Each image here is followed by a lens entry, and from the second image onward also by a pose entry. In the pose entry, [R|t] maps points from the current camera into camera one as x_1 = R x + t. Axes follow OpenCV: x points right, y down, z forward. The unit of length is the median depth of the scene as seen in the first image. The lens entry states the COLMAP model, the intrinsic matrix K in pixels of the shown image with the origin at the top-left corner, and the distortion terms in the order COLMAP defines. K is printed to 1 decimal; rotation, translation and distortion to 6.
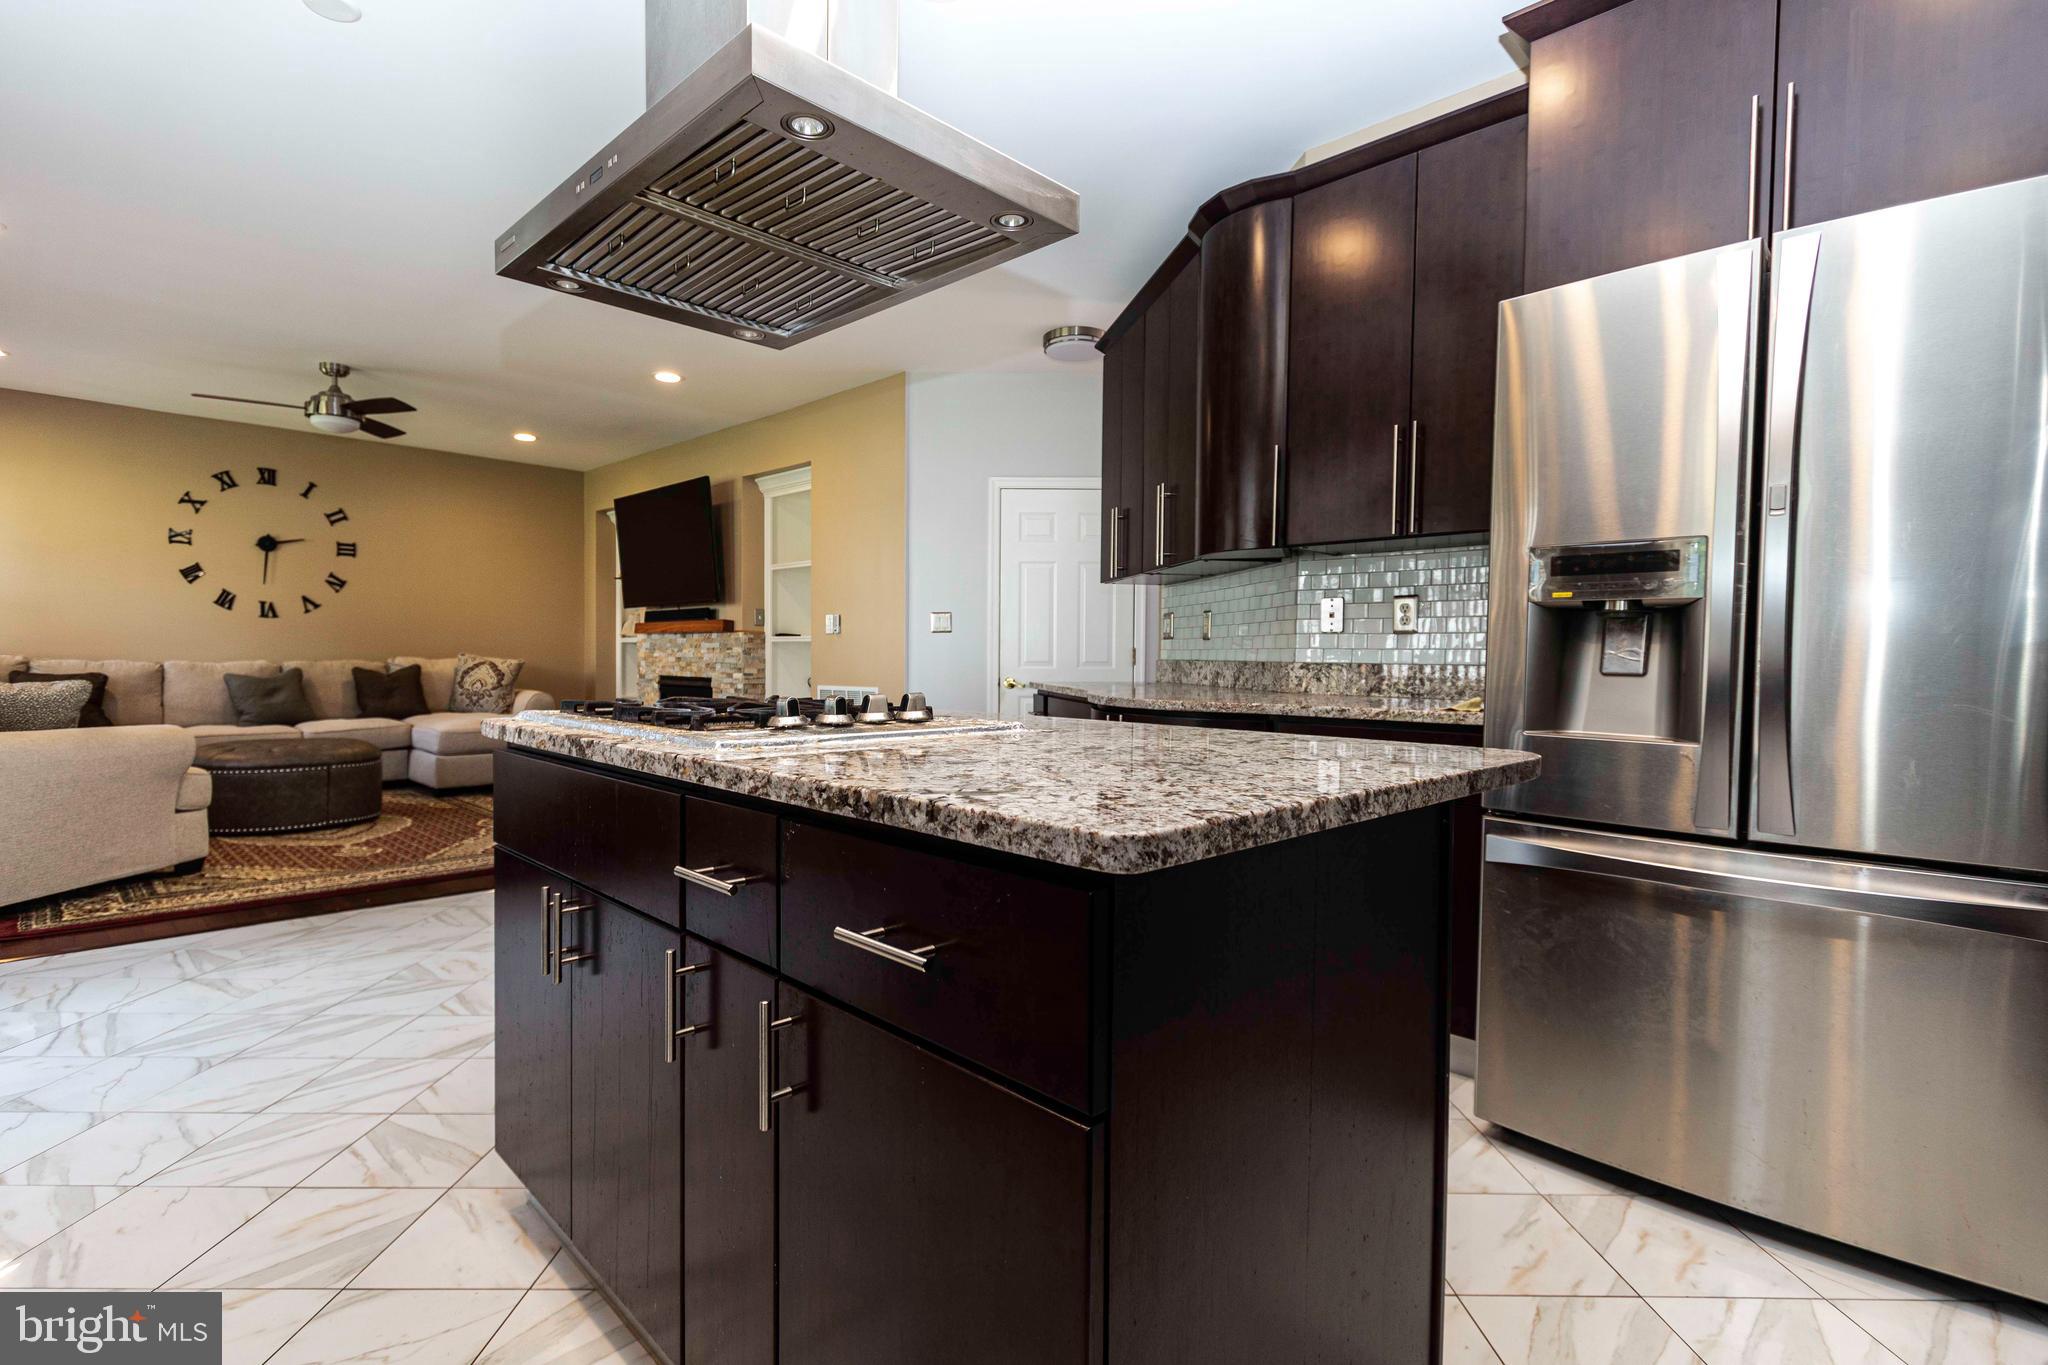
lens RADIAL K [[970.9, 0, 1021.5], [0, 970.9, 685.5], [0, 0, 1]] dist [0.003825, -0.000859]
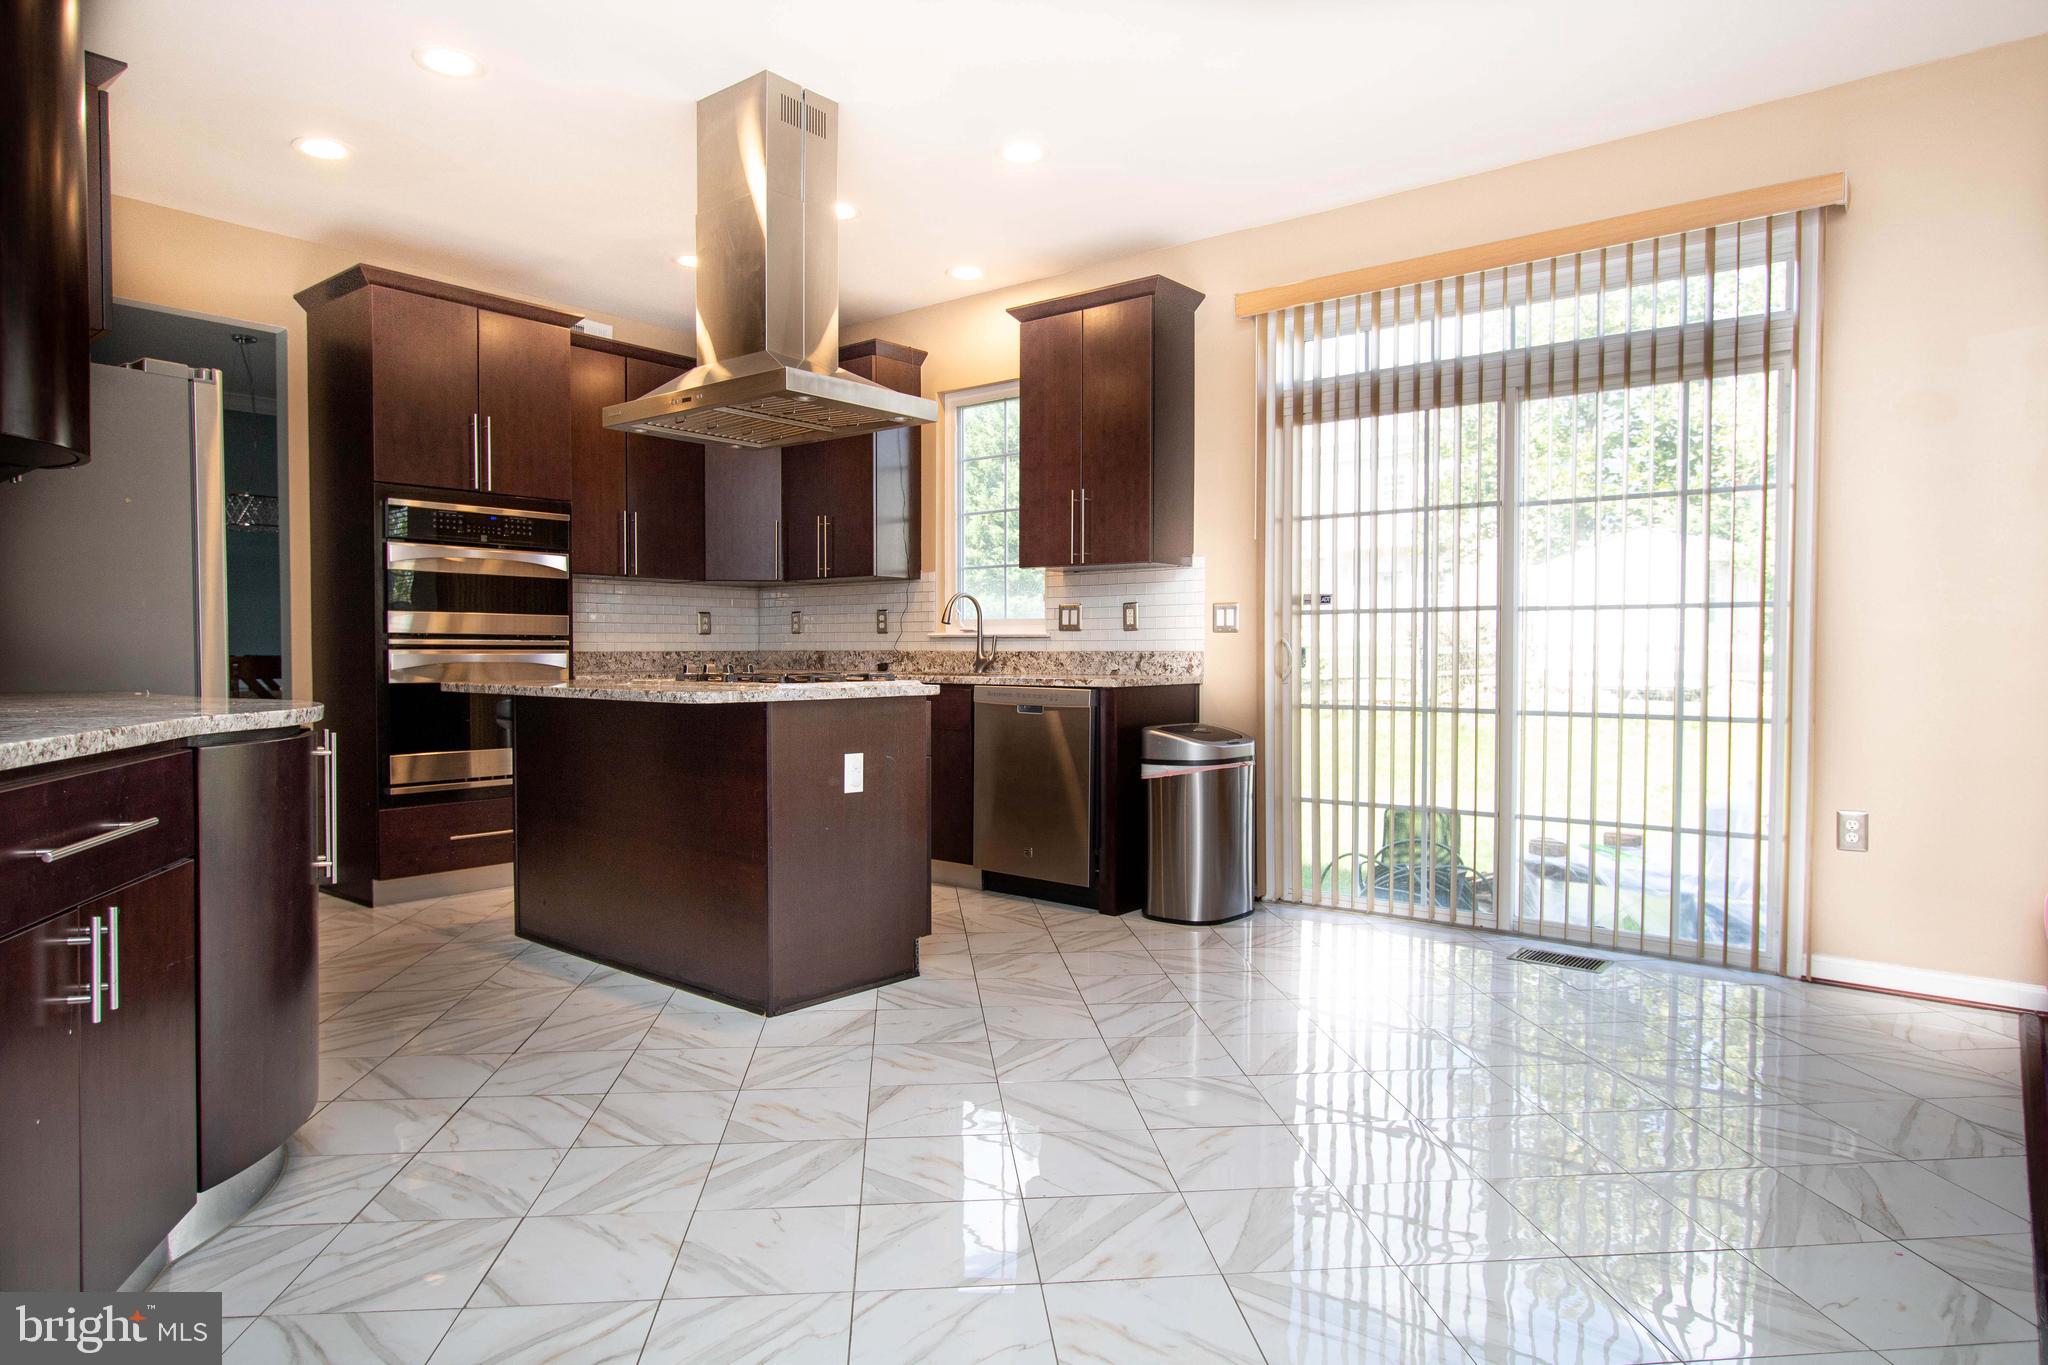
lens RADIAL K [[1202.5, 0, 1020.0], [0, 1202.5, 682.2], [0, 0, 1]] dist [-0.007588, 0.001757]
pose [[-0.996169, -0.008544, -0.087032, -0.126041], [-0.013462, 0.998335, 0.056083, -0.022945], [0.086408, 0.057039, -0.994626, 0.773146]]
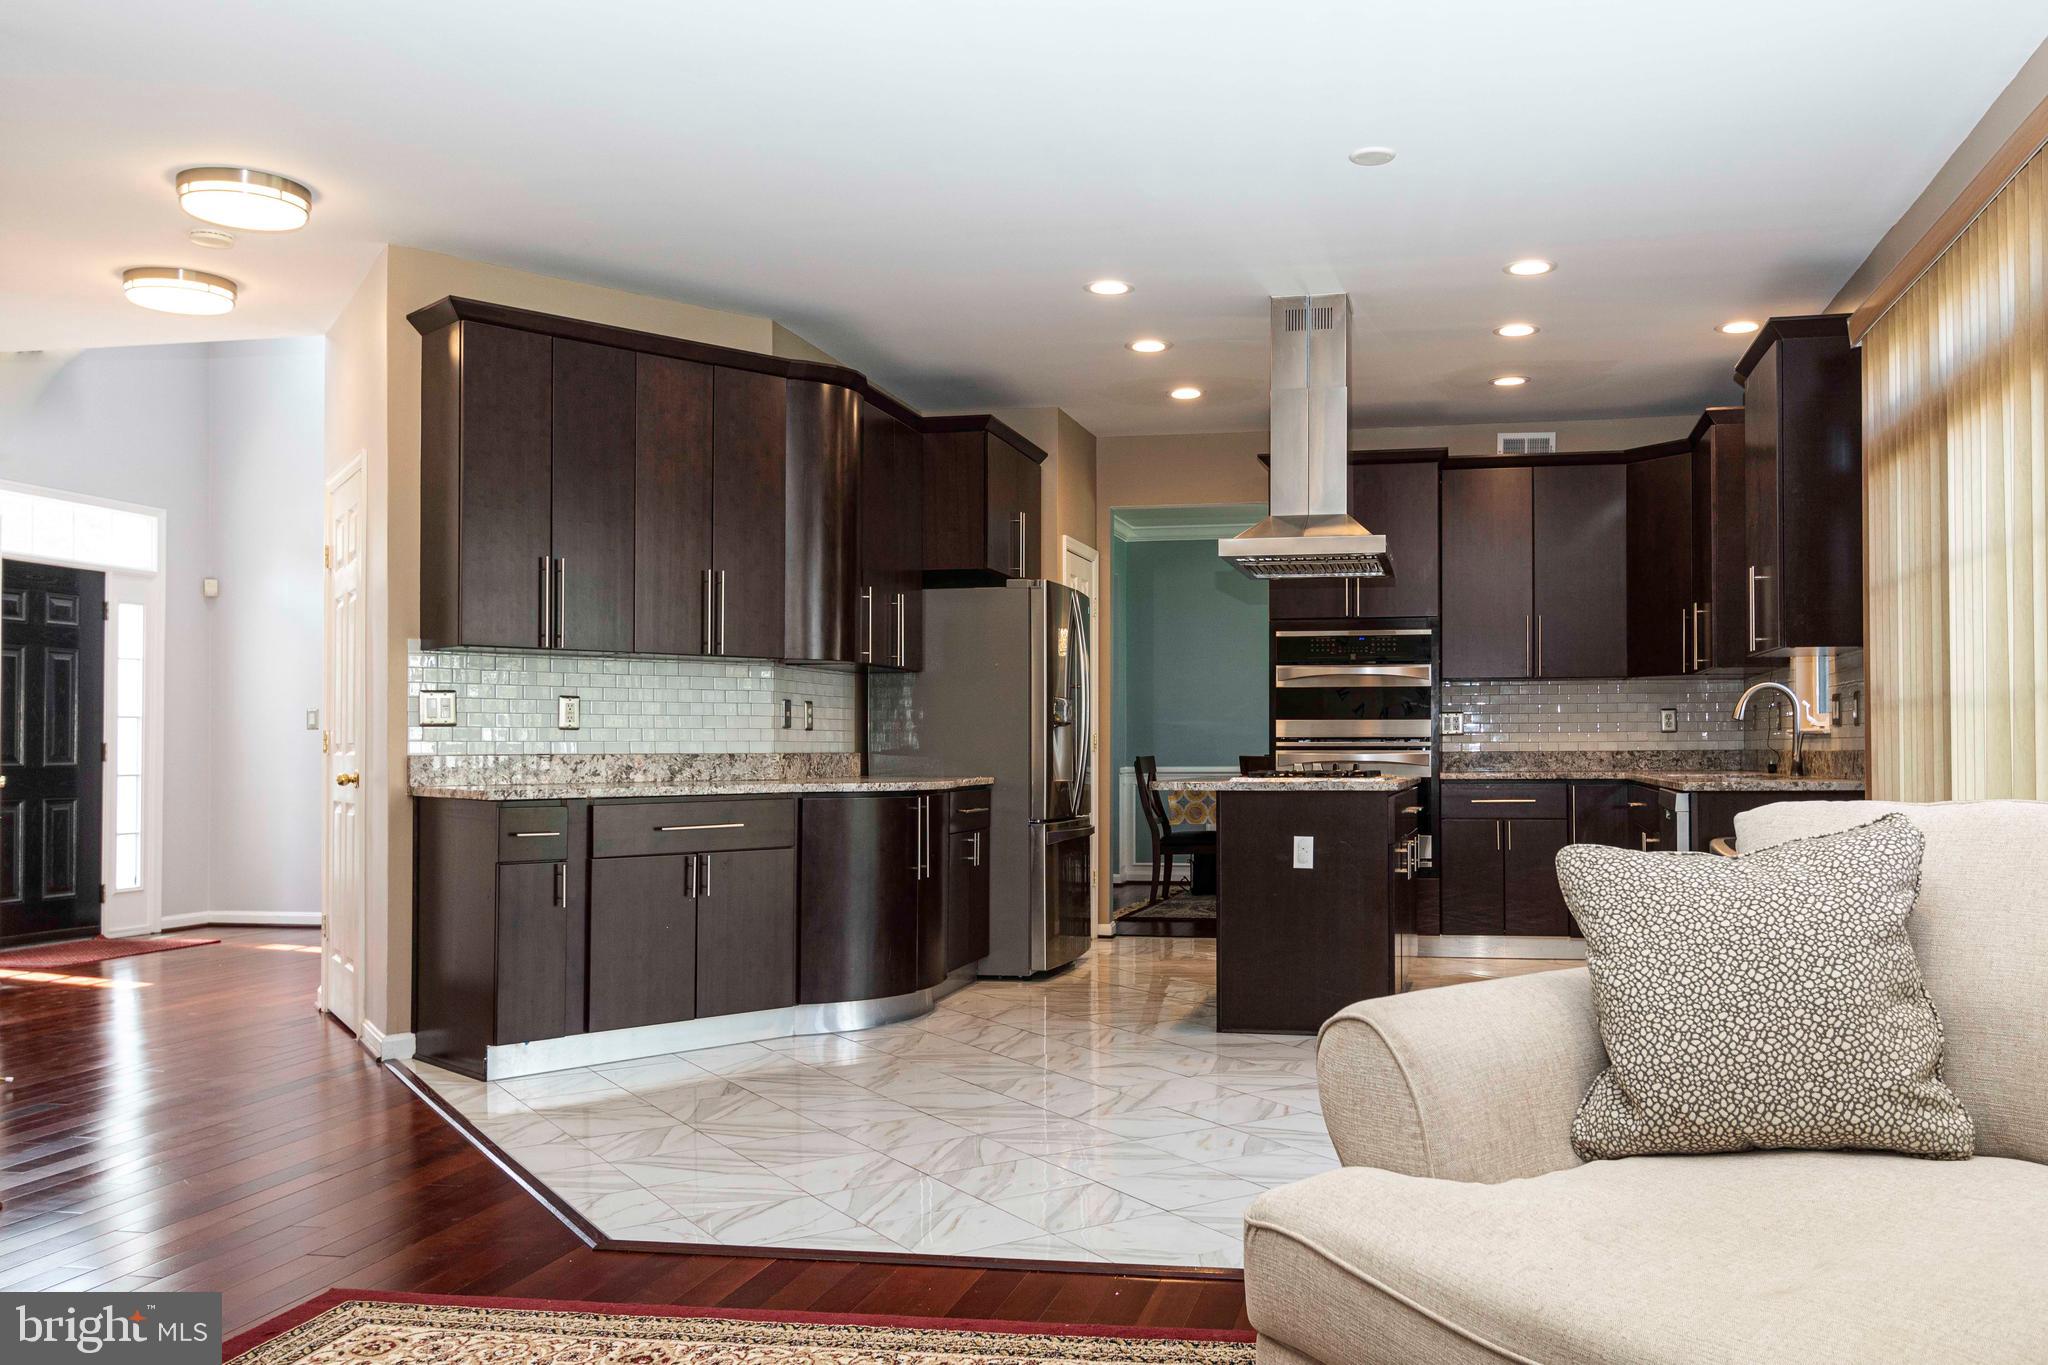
lens RADIAL K [[1673.8, 0, 1174.3], [0, 1673.8, 710.0], [0, 0, 1]] dist [0.009952, 0.006950]
pose [[-0.561366, 0.011574, 0.827487, -0.760907], [0.023860, 0.999713, 0.002205, -0.031774], [-0.827223, 0.020982, -0.561481, 0.801069]]
